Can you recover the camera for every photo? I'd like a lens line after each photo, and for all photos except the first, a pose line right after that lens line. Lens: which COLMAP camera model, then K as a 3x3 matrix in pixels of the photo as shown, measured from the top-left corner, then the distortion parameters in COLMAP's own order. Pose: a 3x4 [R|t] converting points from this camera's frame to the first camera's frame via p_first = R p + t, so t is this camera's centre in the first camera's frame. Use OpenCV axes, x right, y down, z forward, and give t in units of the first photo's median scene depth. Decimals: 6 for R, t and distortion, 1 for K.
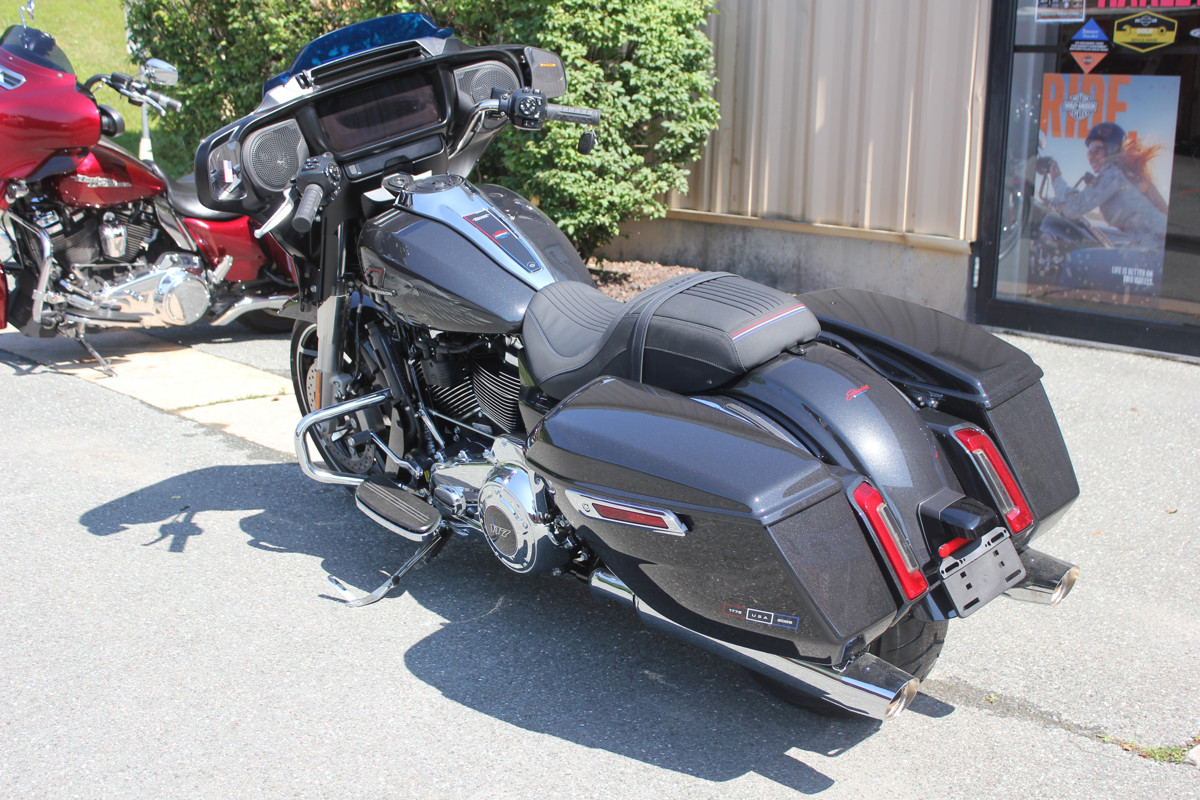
lens RADIAL K [[1570.2, 0, 600.0], [0, 1570.2, 400.0], [0, 0, 1]] dist [-0.115339, 0.268804]
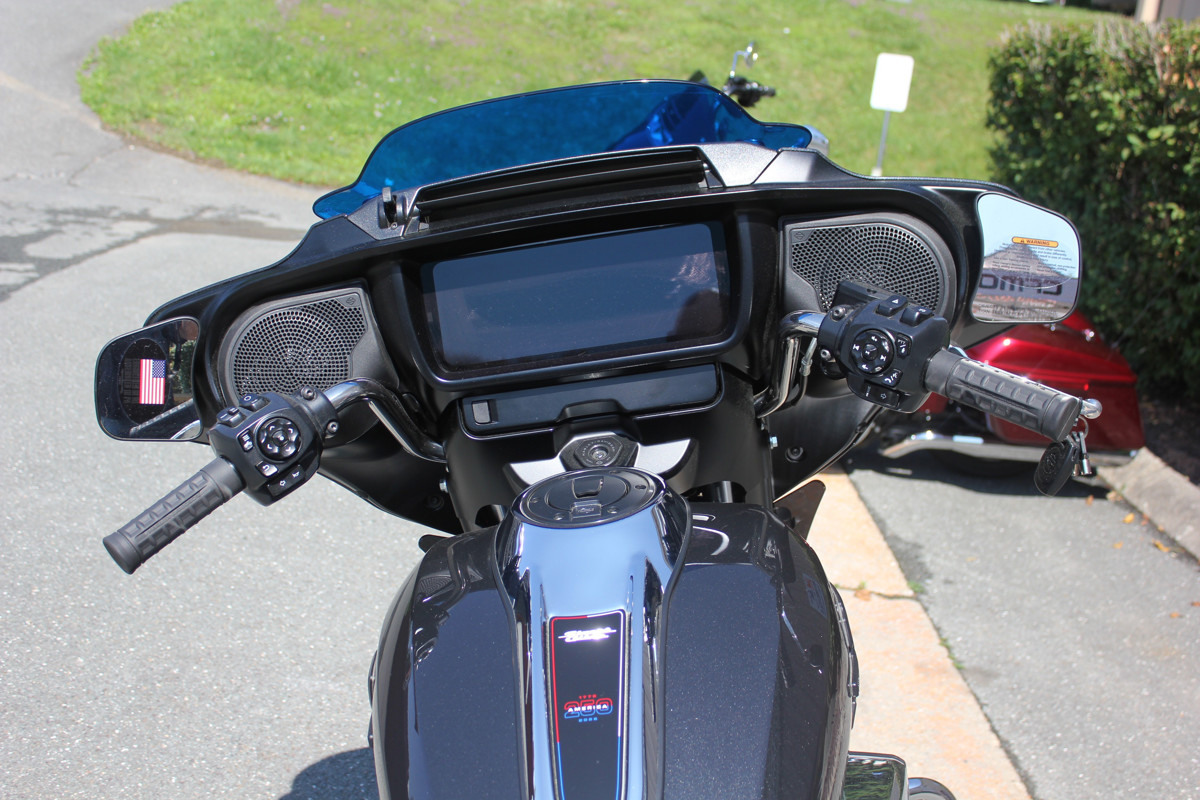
lens RADIAL K [[1270.0, 0, 600.0], [0, 1270.0, 400.0], [0, 0, 1]] dist [-0.095782, 0.045897]
pose [[0.741276, 0.227956, -0.631305, 0.056251], [-0.221639, 0.970935, 0.090344, -0.105824], [0.633550, 0.072952, 0.770254, 0.404301]]
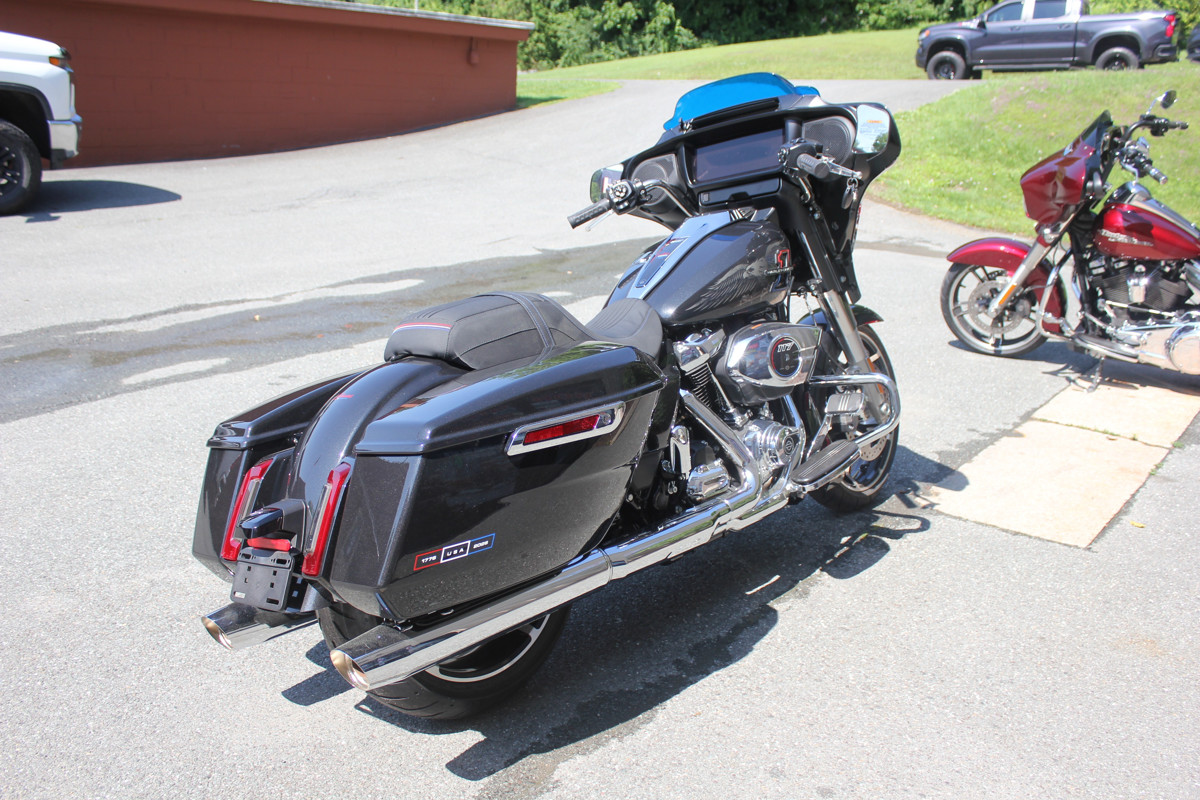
lens RADIAL K [[1030.8, 0, 600.0], [0, 1030.8, 400.0], [0, 0, 1]] dist [-0.166733, 0.155813]
pose [[0.162120, 0.261076, -0.951607, 0.361835], [-0.241290, 0.945578, 0.218315, -0.083859], [0.956816, 0.194220, 0.216292, 0.424317]]
